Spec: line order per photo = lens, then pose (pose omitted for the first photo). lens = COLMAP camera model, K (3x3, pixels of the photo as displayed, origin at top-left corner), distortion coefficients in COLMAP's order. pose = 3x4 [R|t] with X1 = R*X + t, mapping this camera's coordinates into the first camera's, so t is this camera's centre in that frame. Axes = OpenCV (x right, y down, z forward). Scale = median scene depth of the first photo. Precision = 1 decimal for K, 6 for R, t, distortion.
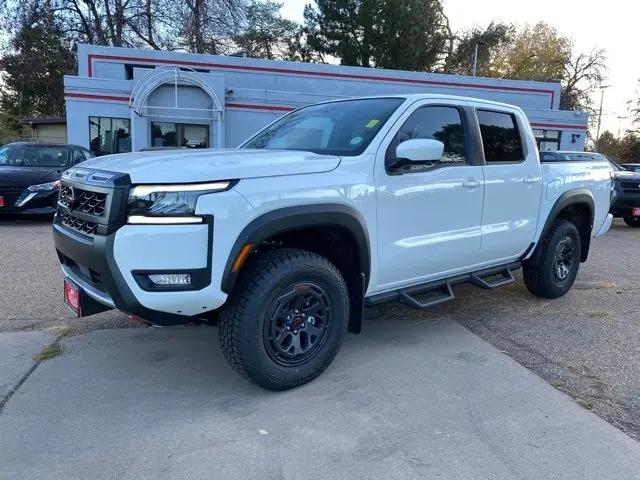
lens RADIAL K [[499.1, 0, 332.8], [0, 499.1, 240.1], [0, 0, 1]] dist [0.037948, -0.001871]
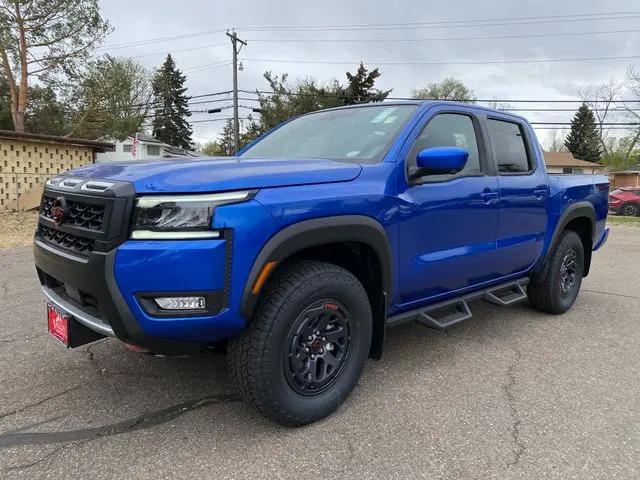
lens RADIAL K [[491.3, 0, 319.7], [0, 491.3, 237.8], [0, 0, 1]] dist [0.063944, 0.003856]
pose [[0.998908, -0.003914, 0.046560, -0.112118], [0.005425, 0.999461, -0.032363, -0.004890], [-0.046408, 0.032580, 0.998391, 0.119013]]
